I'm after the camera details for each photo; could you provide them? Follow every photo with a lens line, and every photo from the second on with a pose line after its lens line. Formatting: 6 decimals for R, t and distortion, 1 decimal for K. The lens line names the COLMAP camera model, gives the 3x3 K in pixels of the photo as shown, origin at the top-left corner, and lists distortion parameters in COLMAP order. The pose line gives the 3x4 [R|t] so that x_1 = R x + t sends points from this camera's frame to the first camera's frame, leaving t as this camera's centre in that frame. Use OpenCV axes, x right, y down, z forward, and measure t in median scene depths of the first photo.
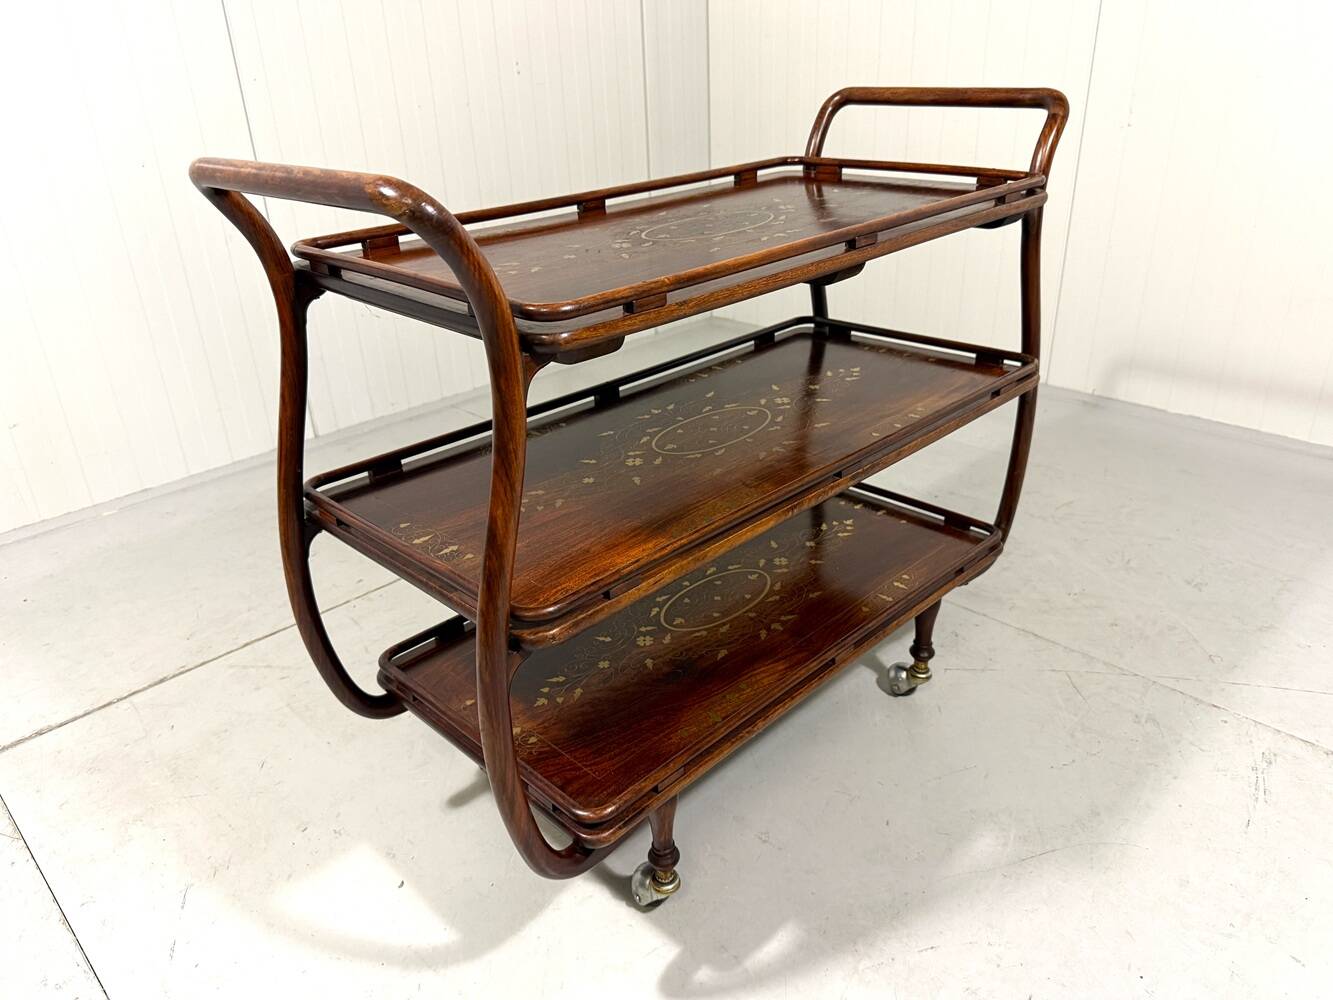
lens RADIAL K [[935.5, 0, 666.5], [0, 935.5, 500.0], [0, 0, 1]] dist [0.137000, -0.276778]
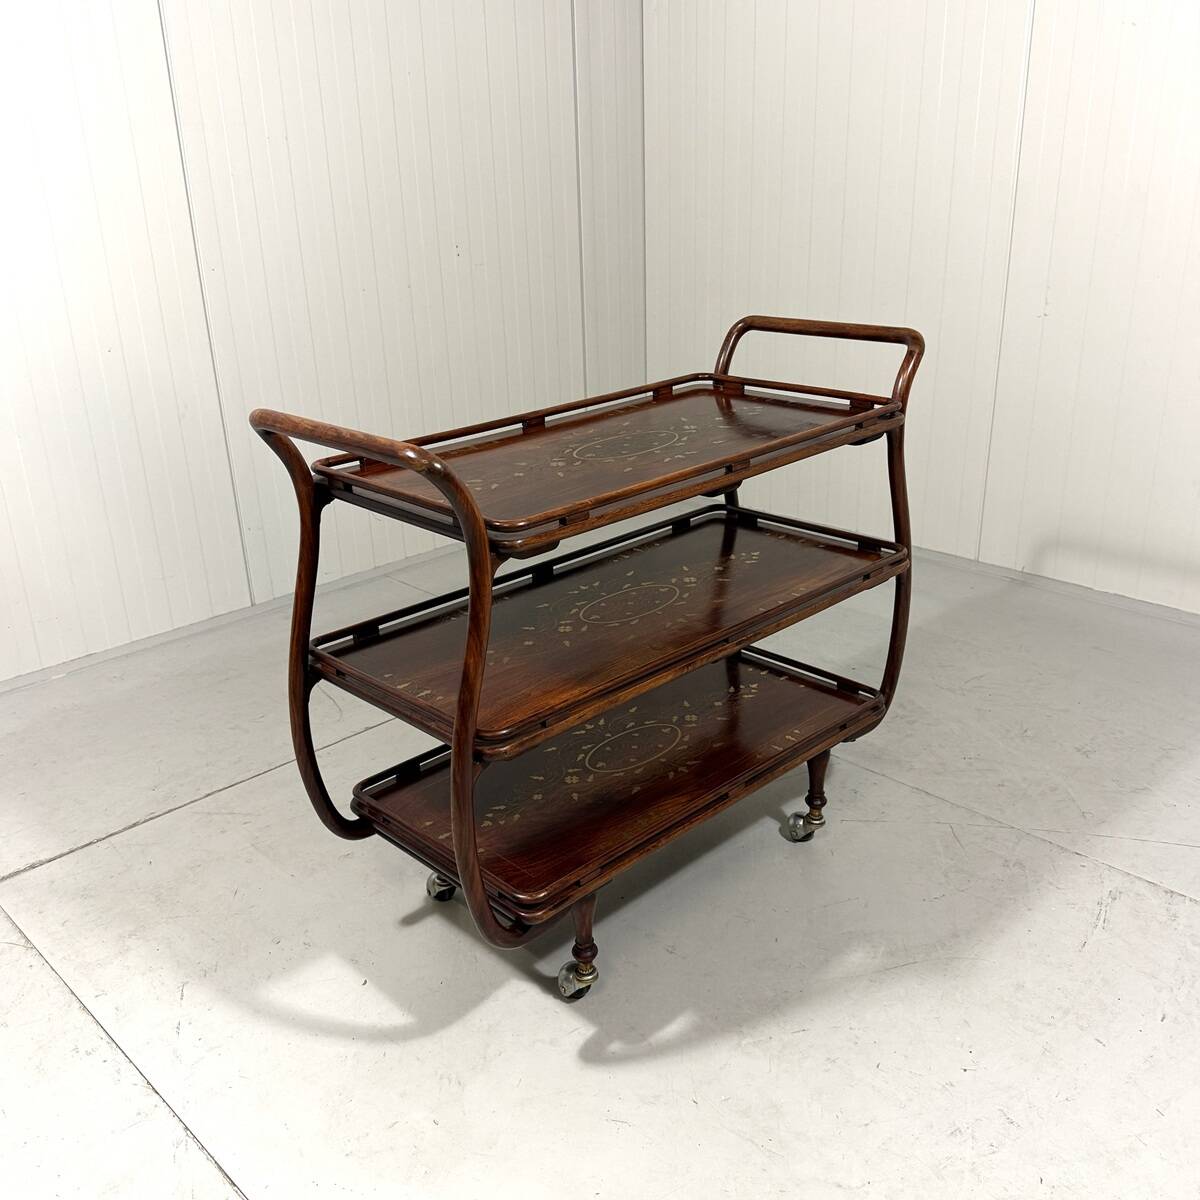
lens RADIAL K [[1135.2, 0, 597.2], [0, 1135.2, 586.8], [0, 0, 1]] dist [0.074811, -0.005406]
pose [[0.999913, 0.011152, -0.007112, 0.016395], [-0.011713, 0.996360, -0.084442, 0.027296], [0.006144, 0.084517, 0.996403, -0.457503]]
